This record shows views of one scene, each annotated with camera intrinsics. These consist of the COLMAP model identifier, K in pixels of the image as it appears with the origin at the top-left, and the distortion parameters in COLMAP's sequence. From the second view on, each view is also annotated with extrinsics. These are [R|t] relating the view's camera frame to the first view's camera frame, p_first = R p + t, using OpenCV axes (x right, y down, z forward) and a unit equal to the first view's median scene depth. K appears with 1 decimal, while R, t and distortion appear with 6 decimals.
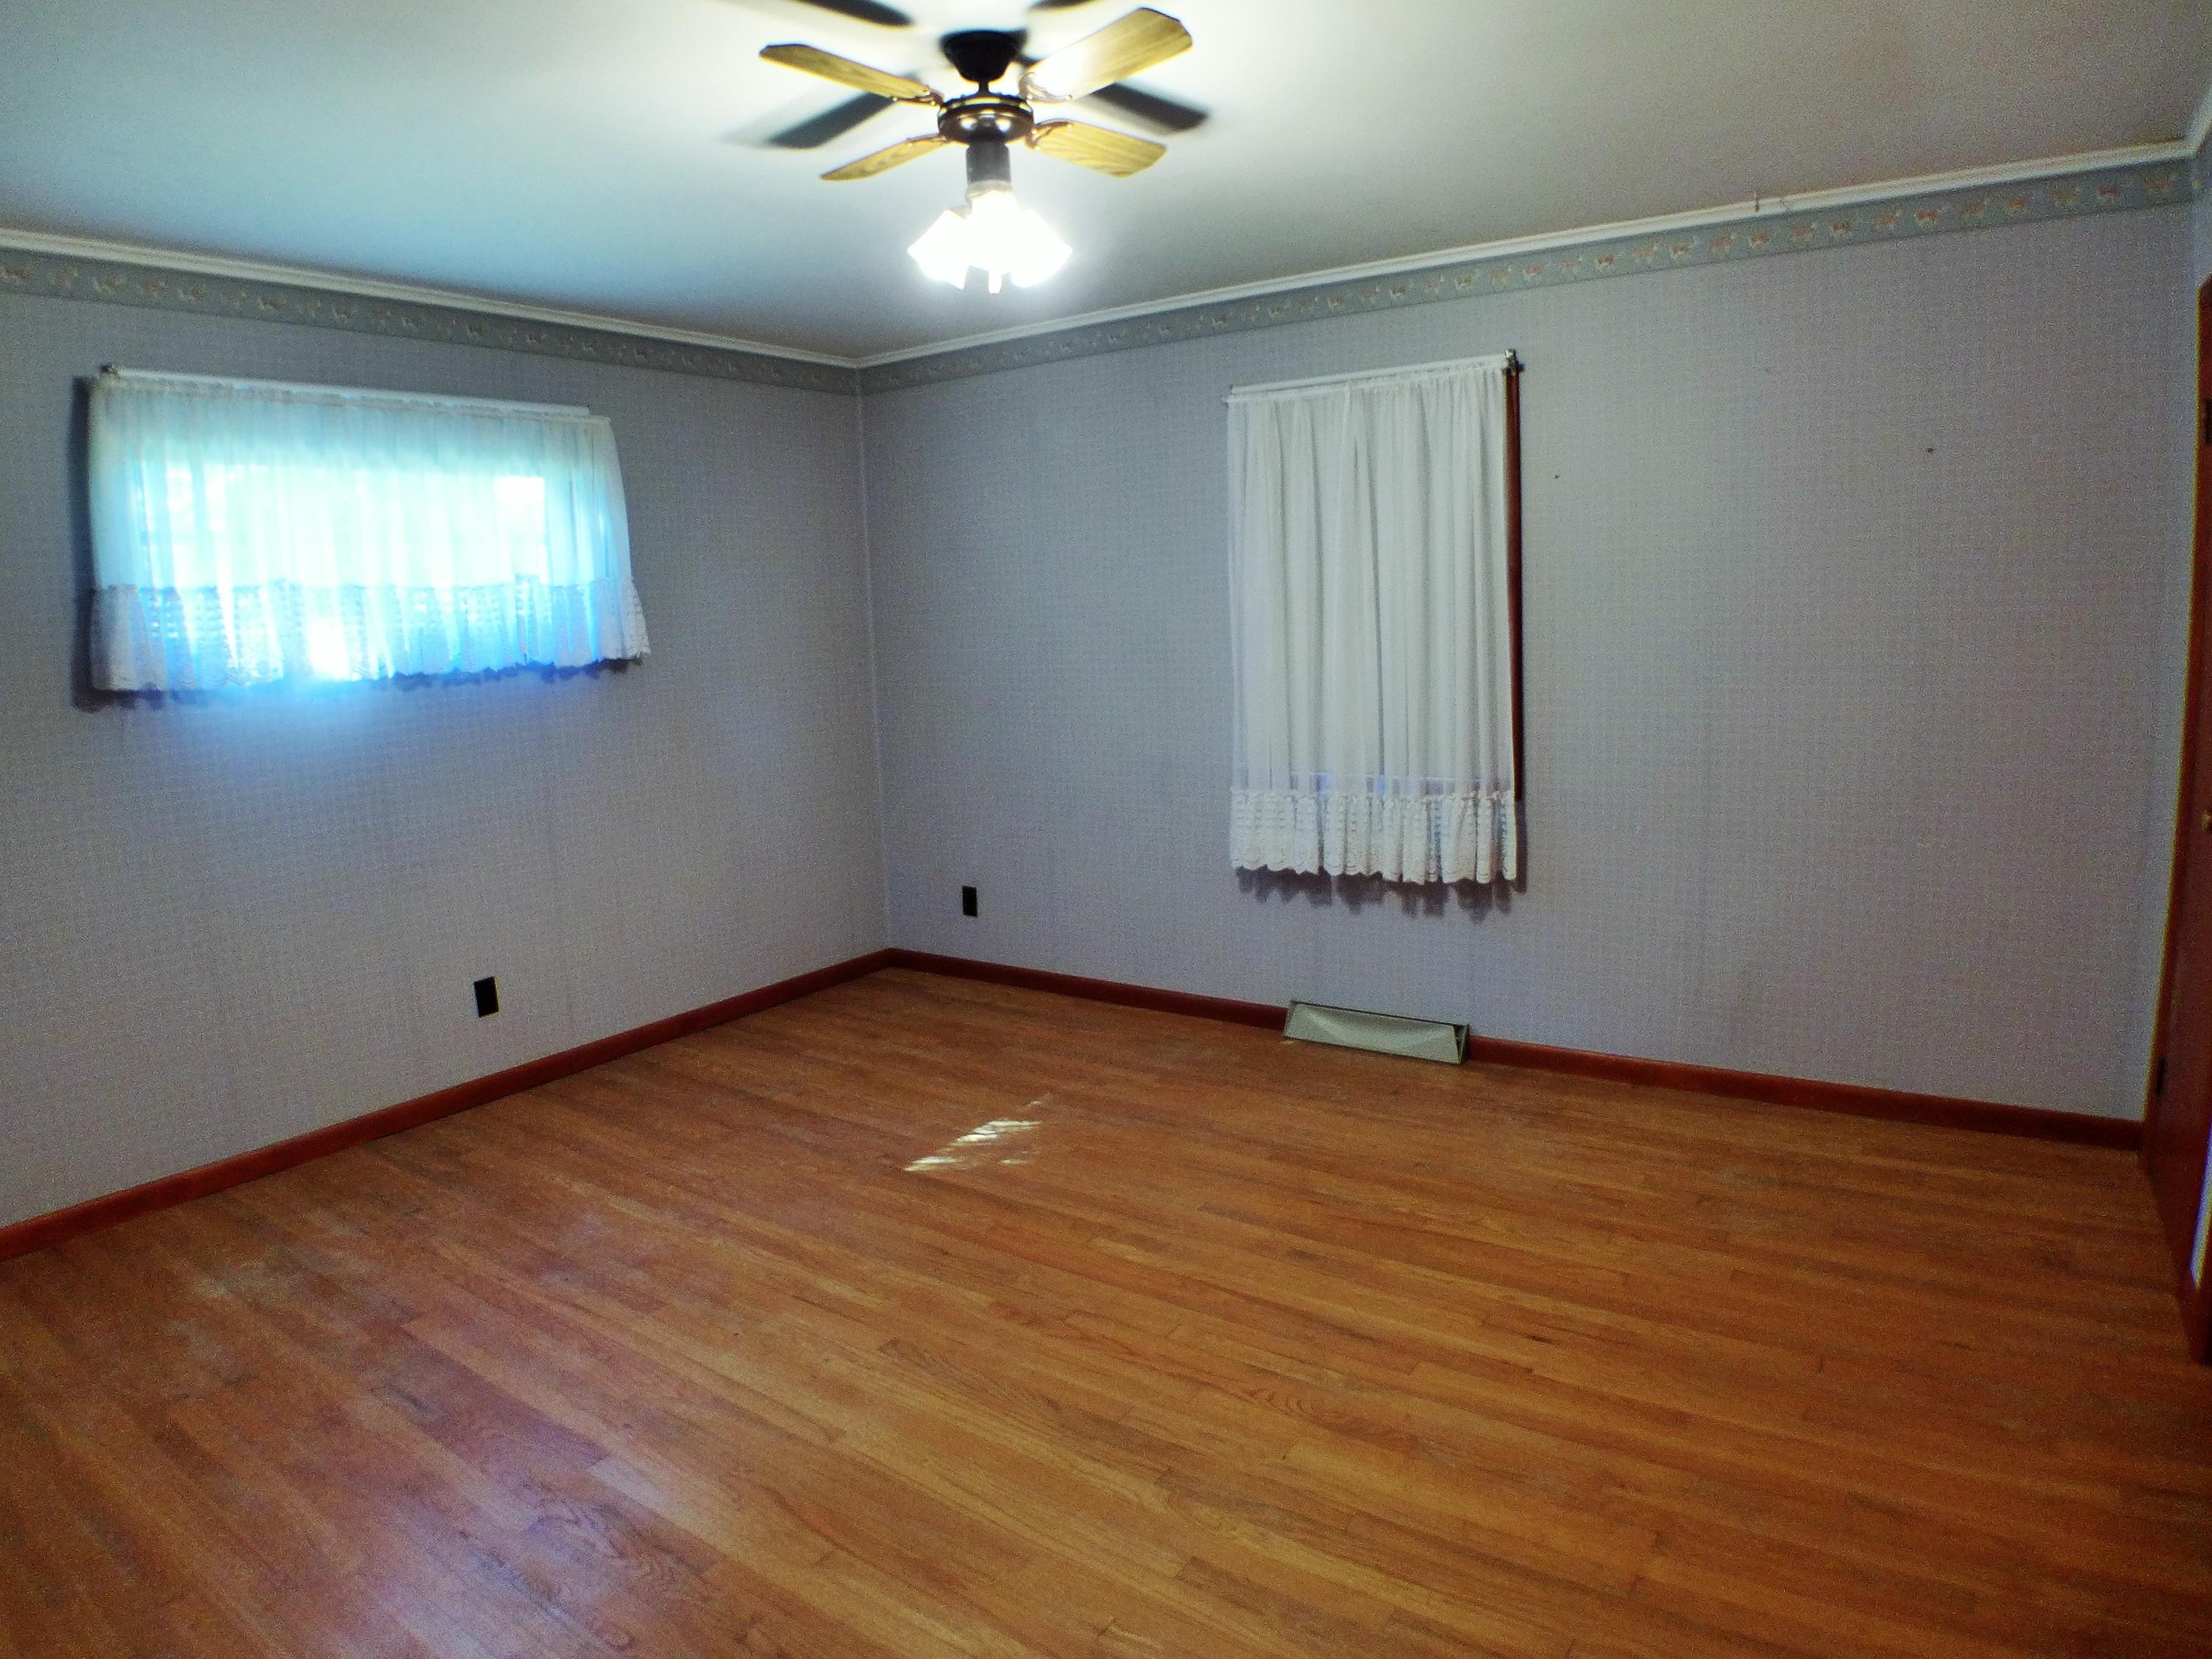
lens RADIAL K [[1320.6, 0, 1117.5], [0, 1320.6, 829.0], [0, 0, 1]] dist [-0.144678, 0.040702]
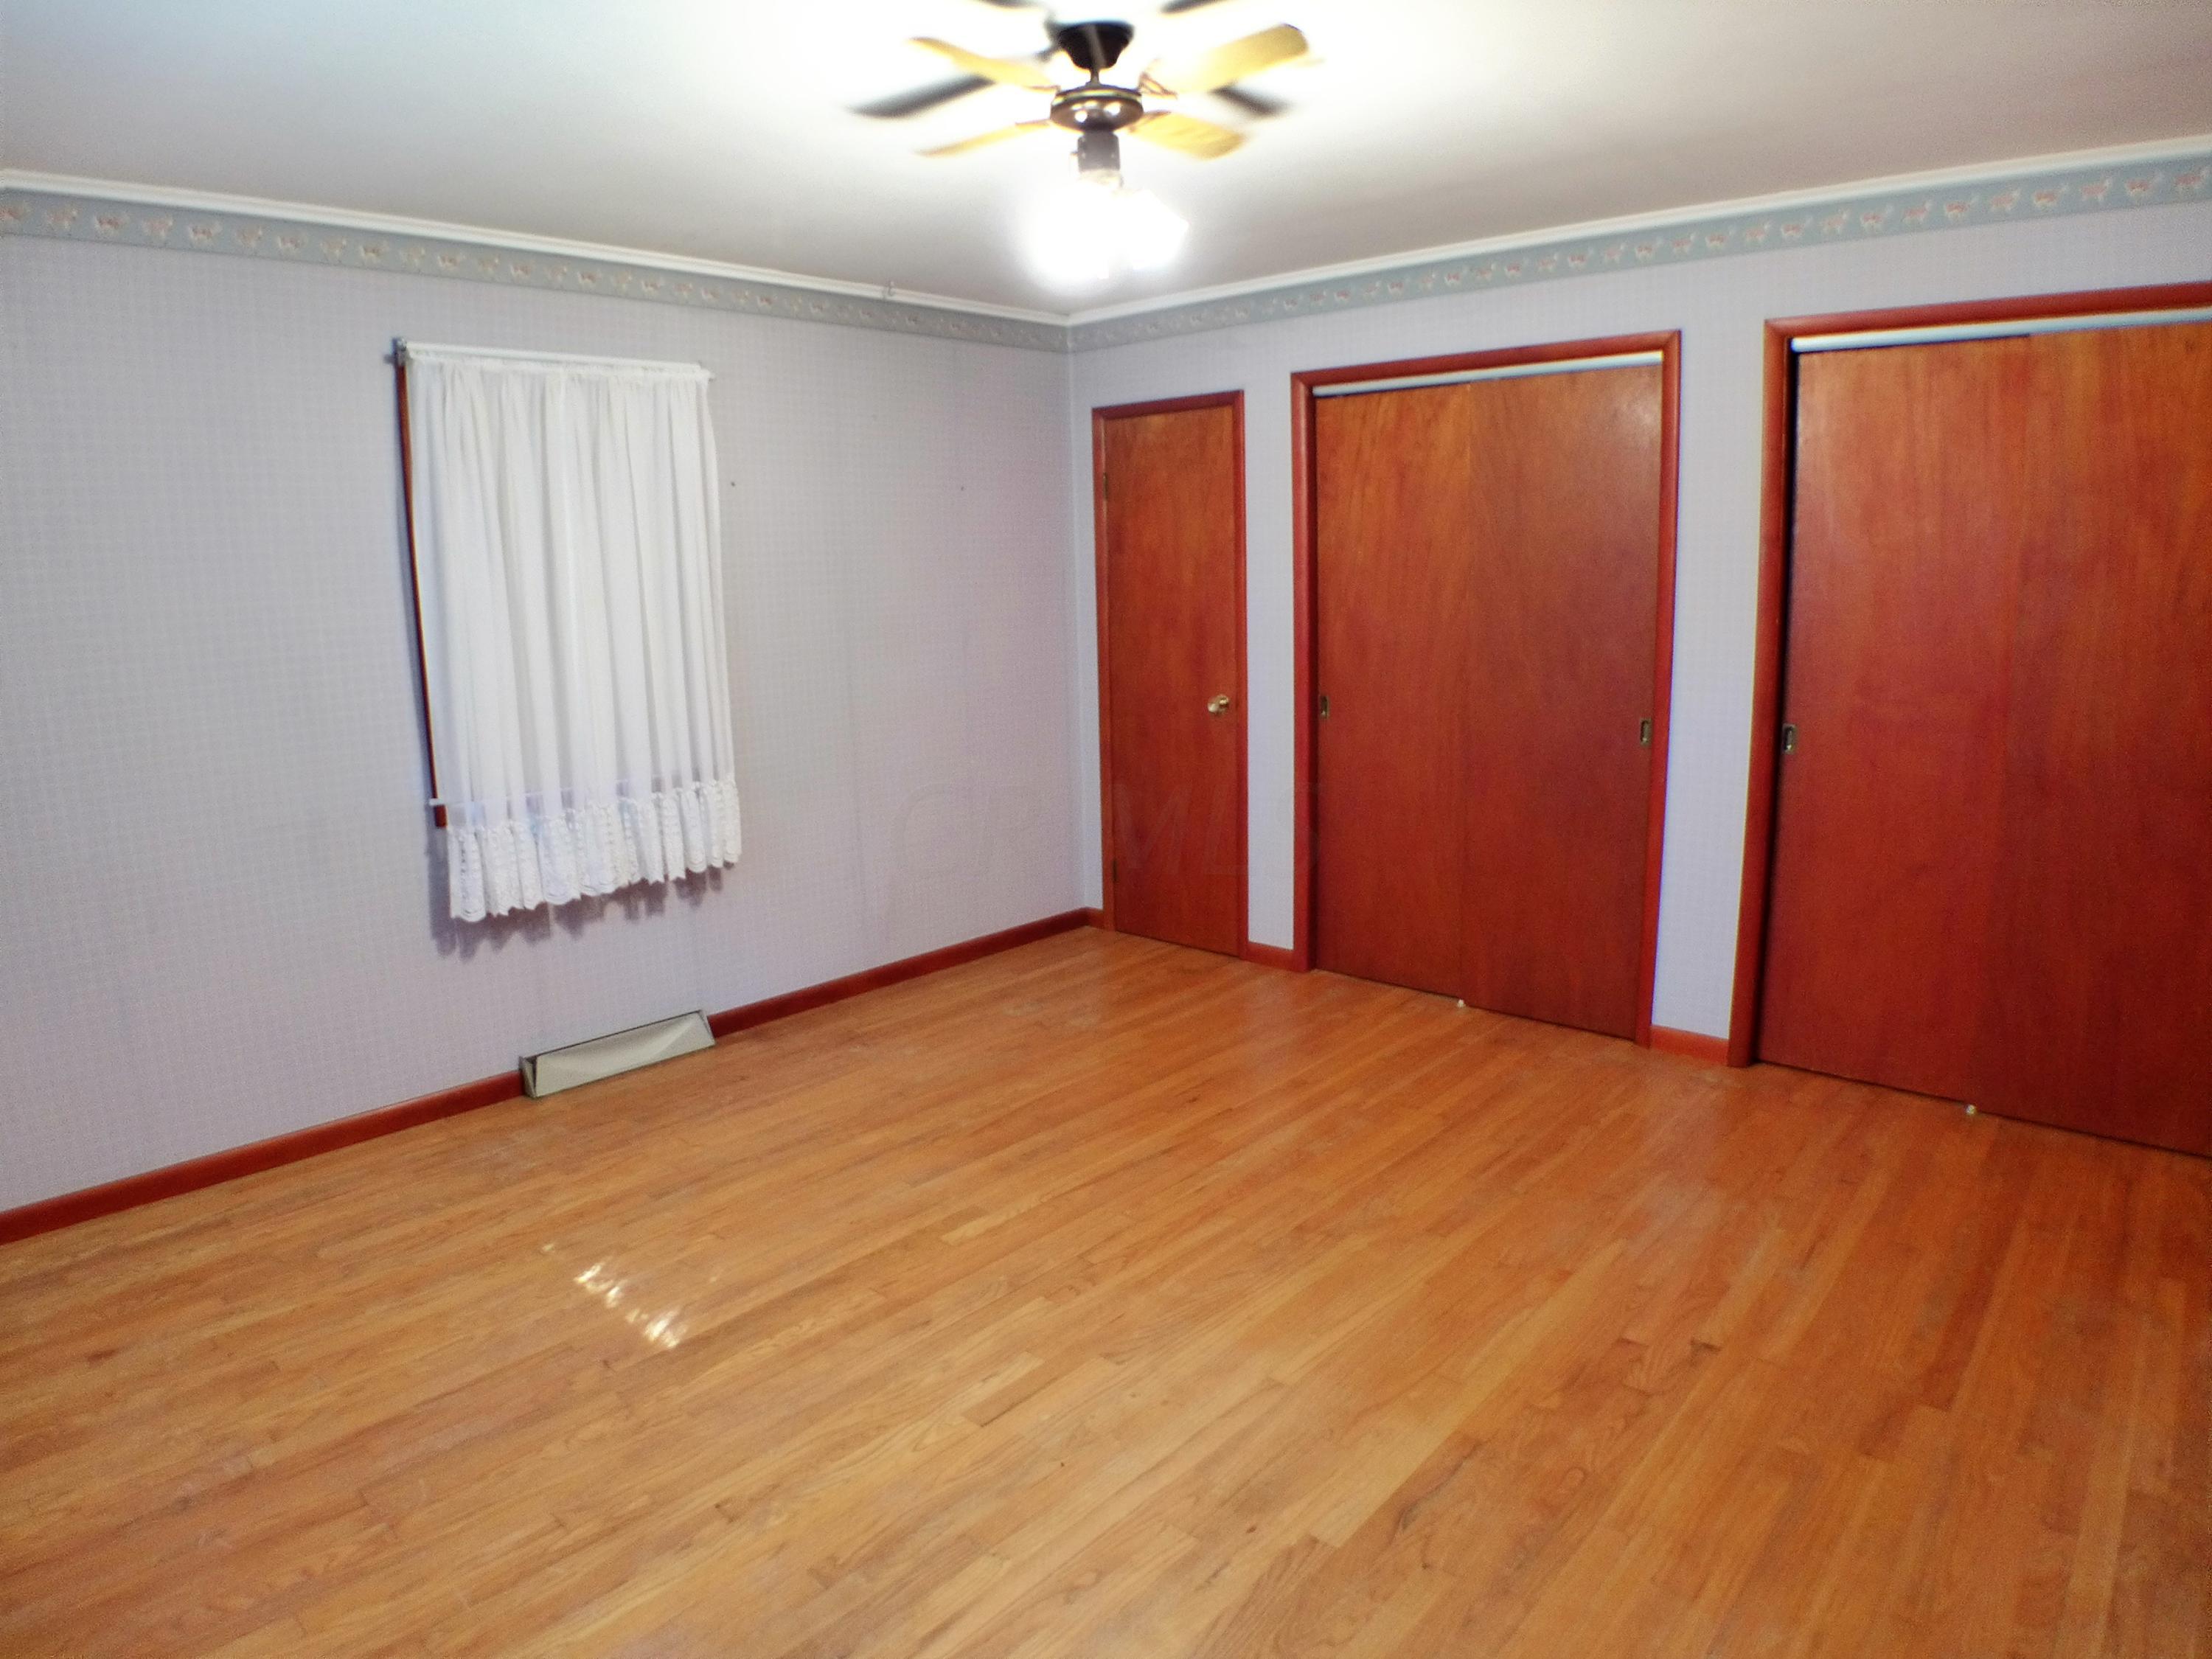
lens RADIAL K [[1307.5, 0, 1079.4], [0, 1307.5, 820.3], [0, 0, 1]] dist [-0.133518, 0.032137]
pose [[0.154537, -0.149177, 0.976660, -0.680198], [0.173185, 0.977320, 0.121875, -0.069939], [-0.972690, 0.150309, 0.176868, 0.518078]]
